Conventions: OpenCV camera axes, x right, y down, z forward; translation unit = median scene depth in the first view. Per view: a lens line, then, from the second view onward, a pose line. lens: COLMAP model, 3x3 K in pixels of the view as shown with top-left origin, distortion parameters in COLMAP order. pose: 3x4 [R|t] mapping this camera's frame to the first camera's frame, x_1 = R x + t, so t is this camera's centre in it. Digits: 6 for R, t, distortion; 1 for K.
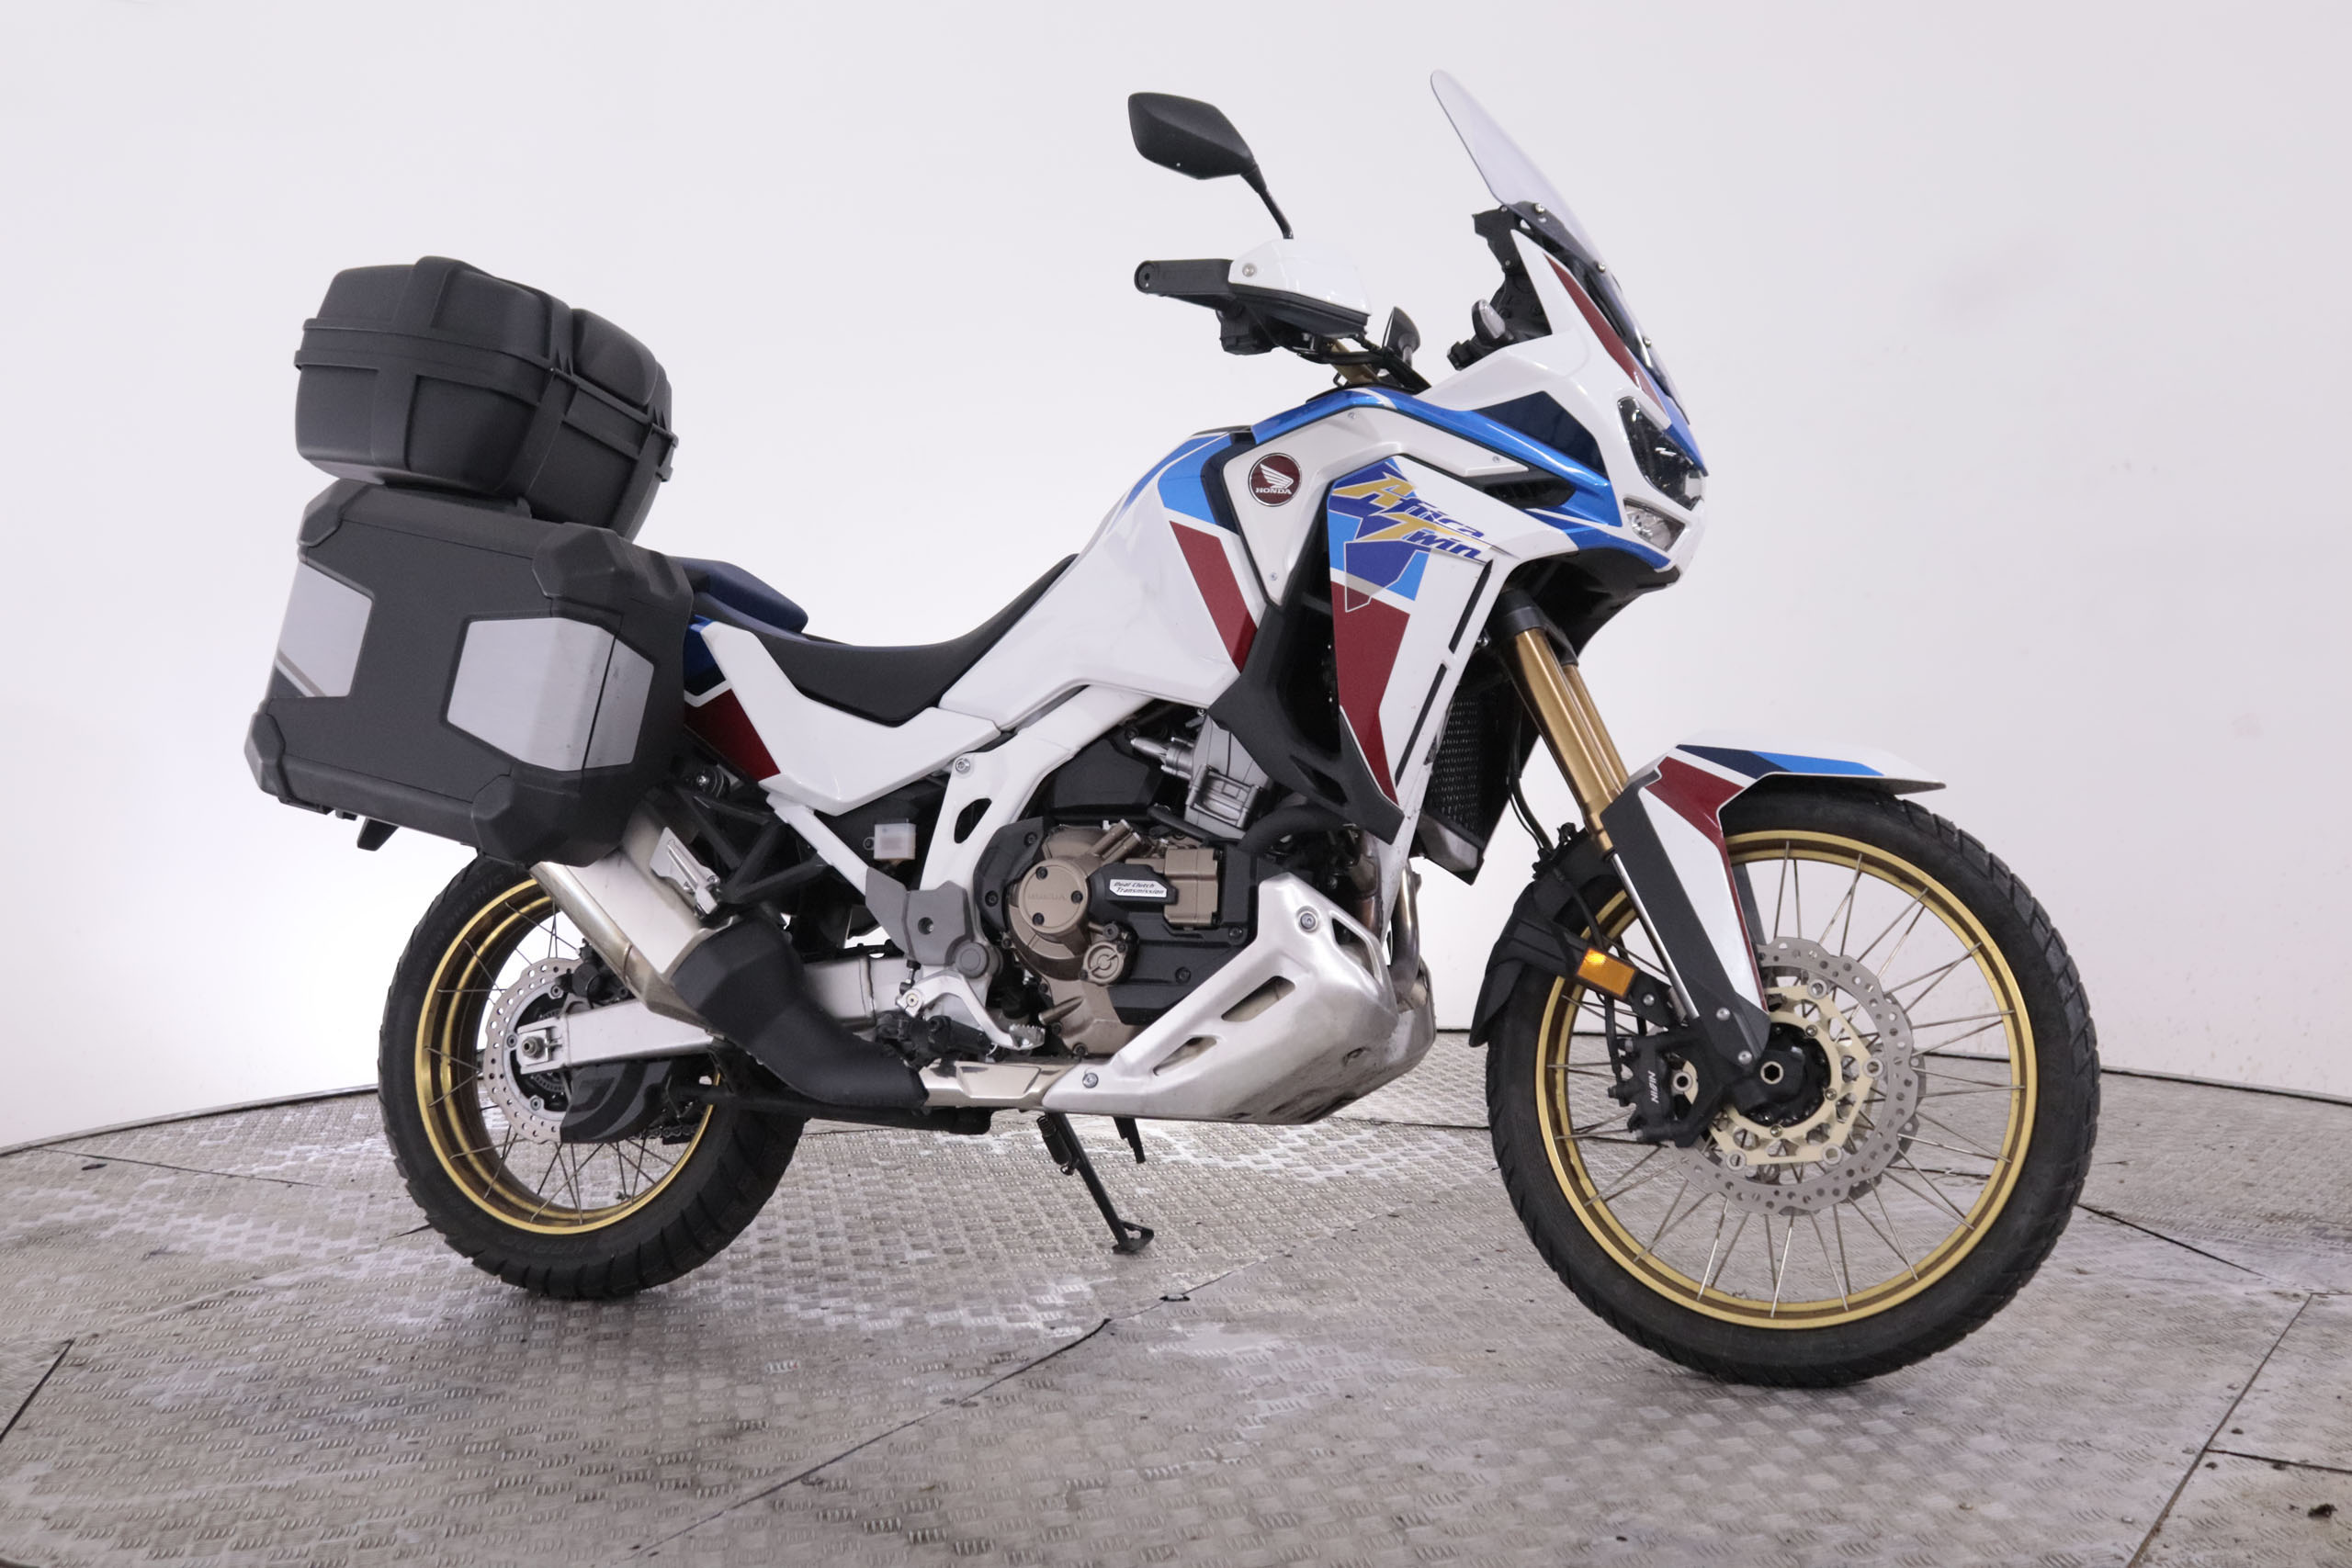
lens RADIAL K [[2538.3, 0, 1176.0], [0, 2538.3, 784.0], [0, 0, 1]] dist [-0.100453, 0.002477]
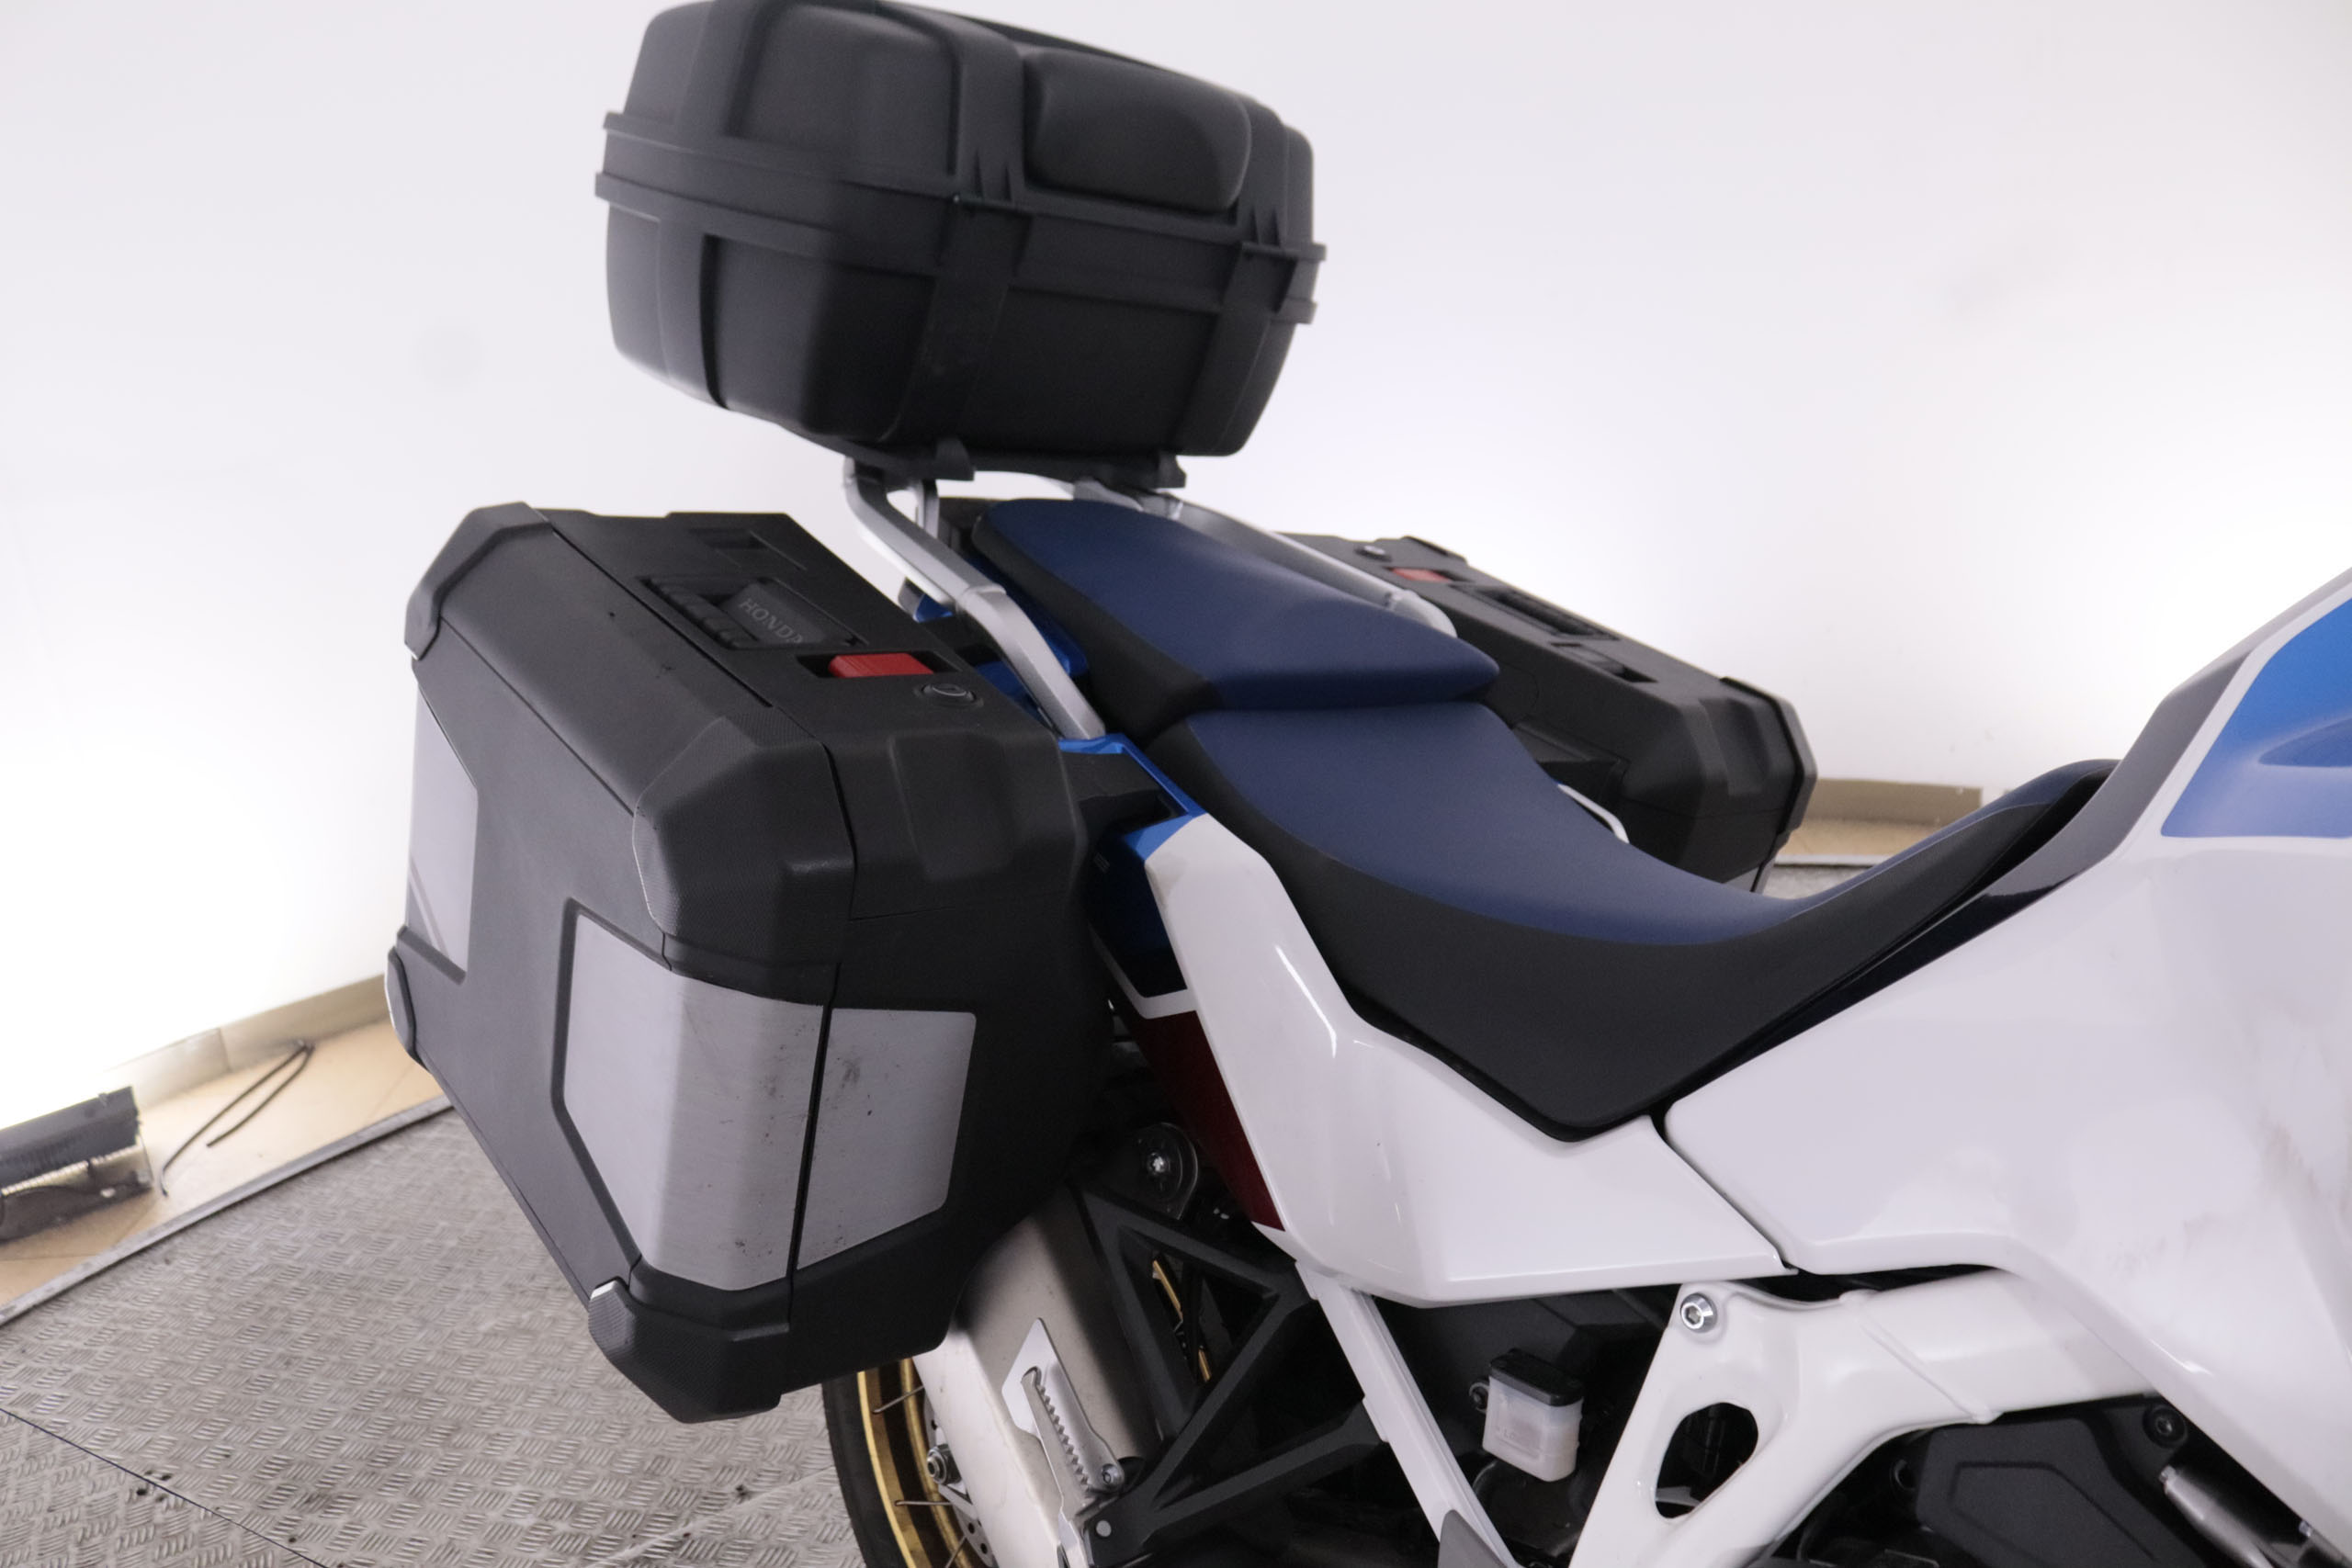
lens RADIAL K [[1943.4, 0, 1176.0], [0, 1943.4, 784.0], [0, 0, 1]] dist [-0.156975, 0.137036]
pose [[0.882041, 0.104937, -0.459339, -0.030894], [0.030627, 0.960053, 0.278137, -0.186414], [0.470177, -0.259396, 0.843592, 0.796424]]
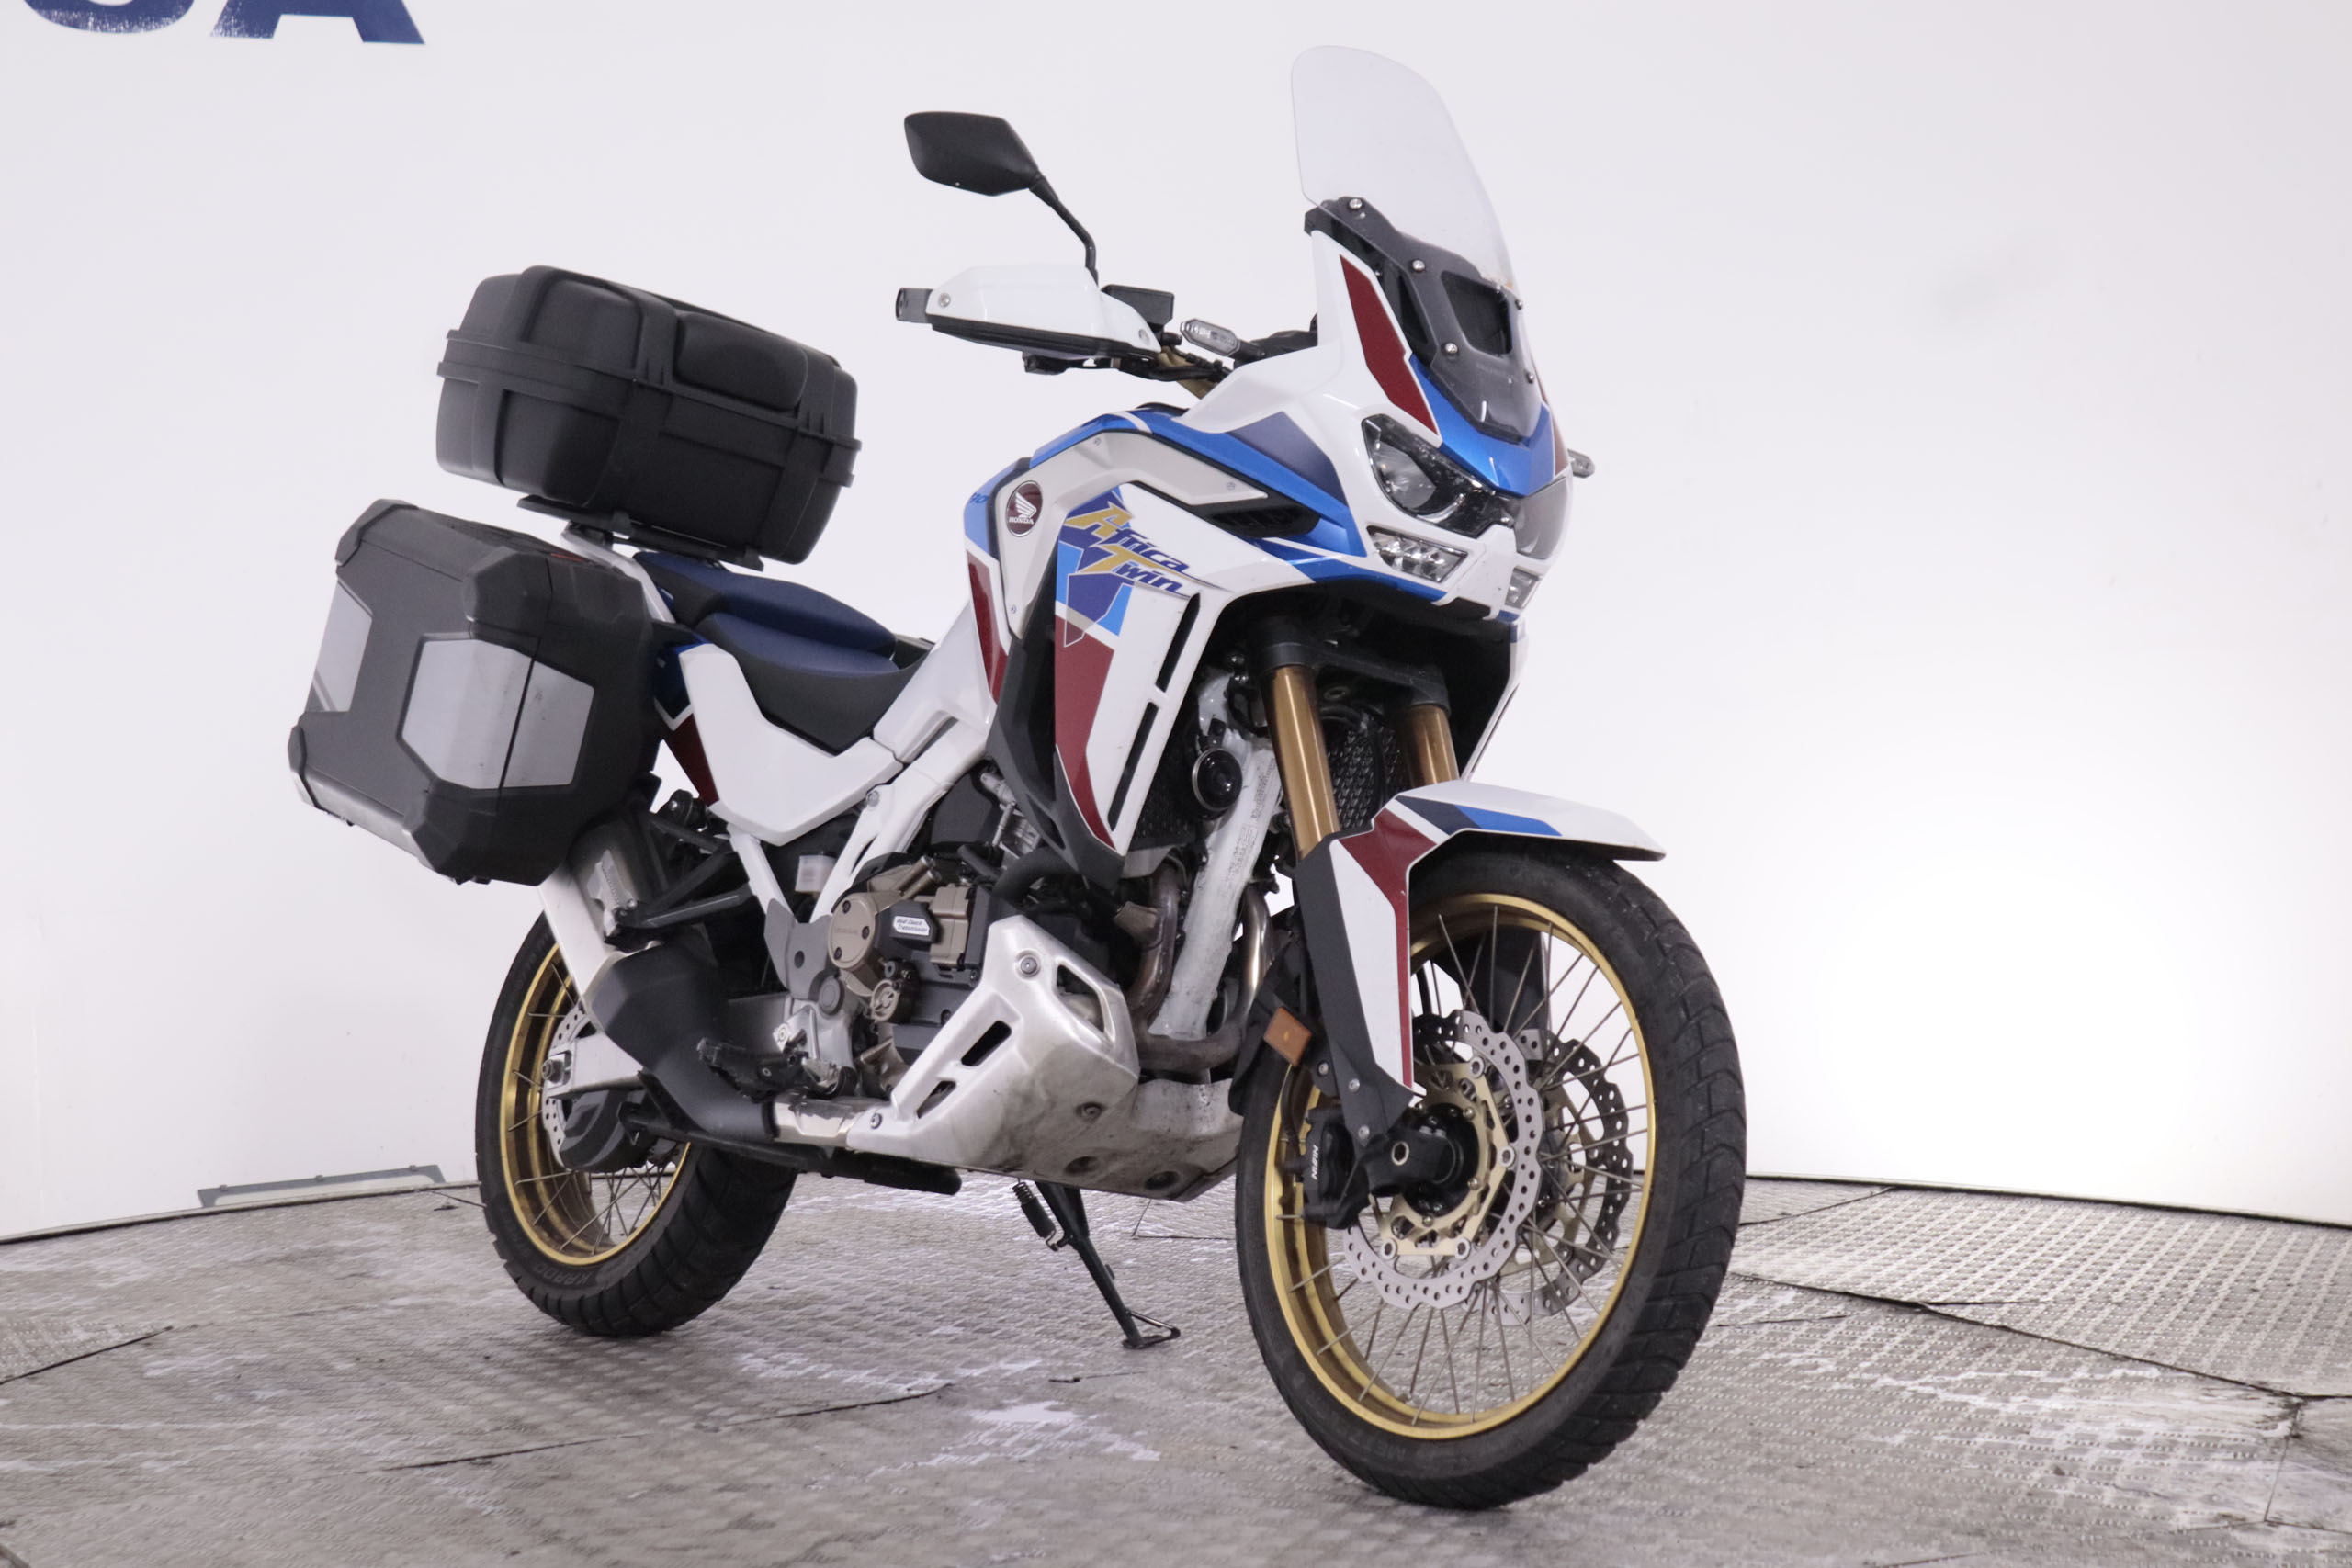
lens RADIAL K [[4209.6, 0, 1176.0], [0, 4209.6, 784.0], [0, 0, 1]] dist [0.027808, 0.087299]
pose [[0.868314, 0.029136, -0.495159, 0.878700], [-0.039097, 0.999188, -0.009768, -0.001584], [0.494472, 0.027841, 0.868747, -0.361680]]
